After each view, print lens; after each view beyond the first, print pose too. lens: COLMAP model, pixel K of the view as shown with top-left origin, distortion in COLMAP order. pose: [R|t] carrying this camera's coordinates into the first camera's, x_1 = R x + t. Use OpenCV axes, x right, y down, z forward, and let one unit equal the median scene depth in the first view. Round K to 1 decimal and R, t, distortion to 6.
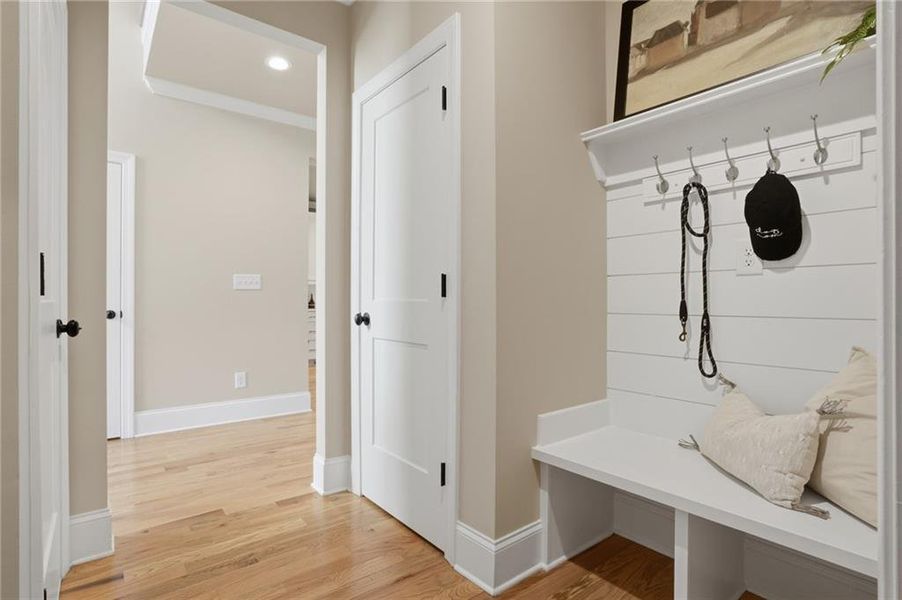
lens RADIAL K [[465.8, 0, 445.2], [0, 465.8, 301.4], [0, 0, 1]] dist [-0.018822, 0.000958]
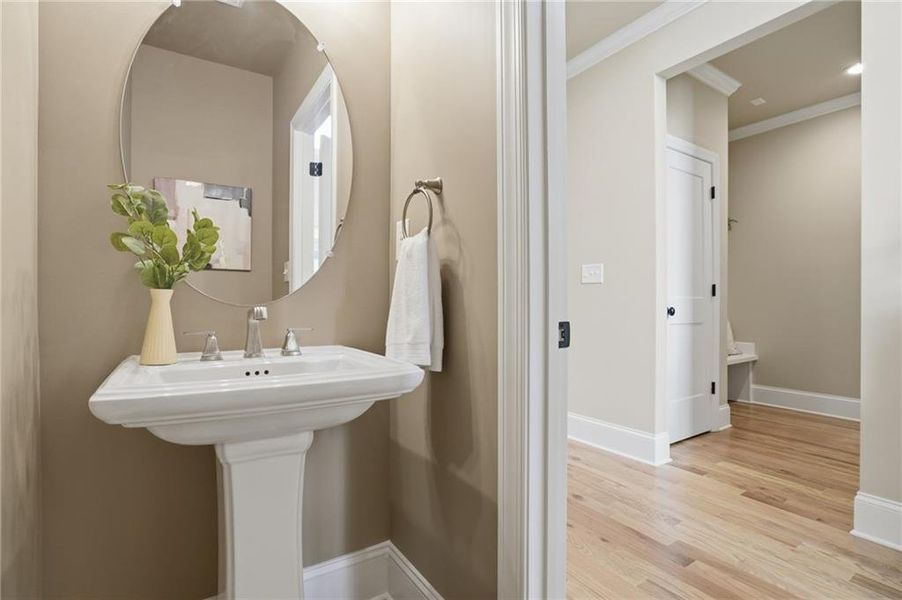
lens RADIAL K [[443.3, 0, 445.0], [0, 443.3, 304.0], [0, 0, 1]] dist [-0.042820, 0.018873]
pose [[0.060070, -0.003033, 0.998190, -1.267733], [0.001237, 0.999995, 0.002964, 0.011139], [-0.998193, 0.001057, 0.060074, 1.354017]]
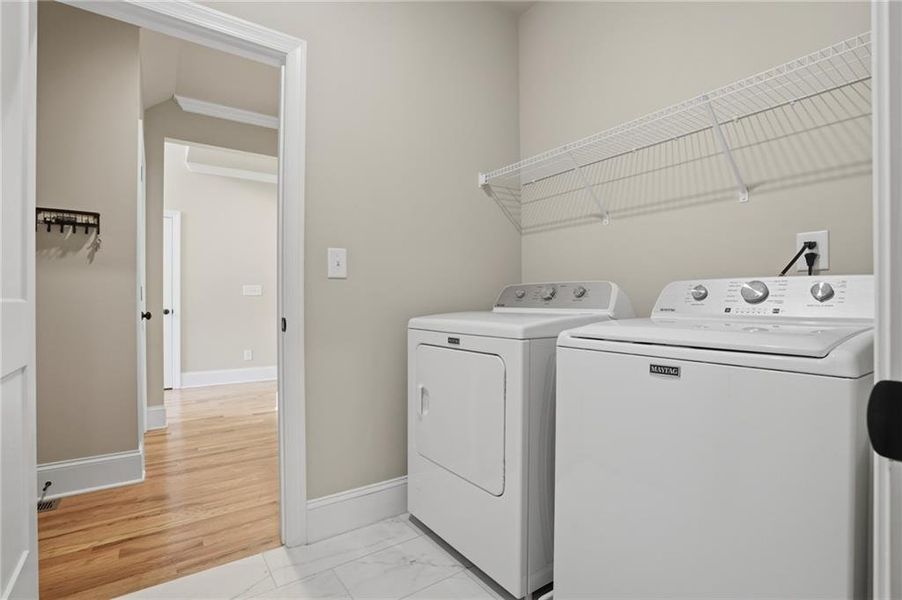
lens RADIAL K [[443.3, 0, 445.0], [0, 443.3, 304.0], [0, 0, 1]] dist [-0.042820, 0.018873]
pose [[0.997972, -0.002160, -0.063625, 0.424616], [0.002323, 0.999994, 0.002485, 0.000503], [0.063619, -0.002627, 0.997971, -0.569692]]
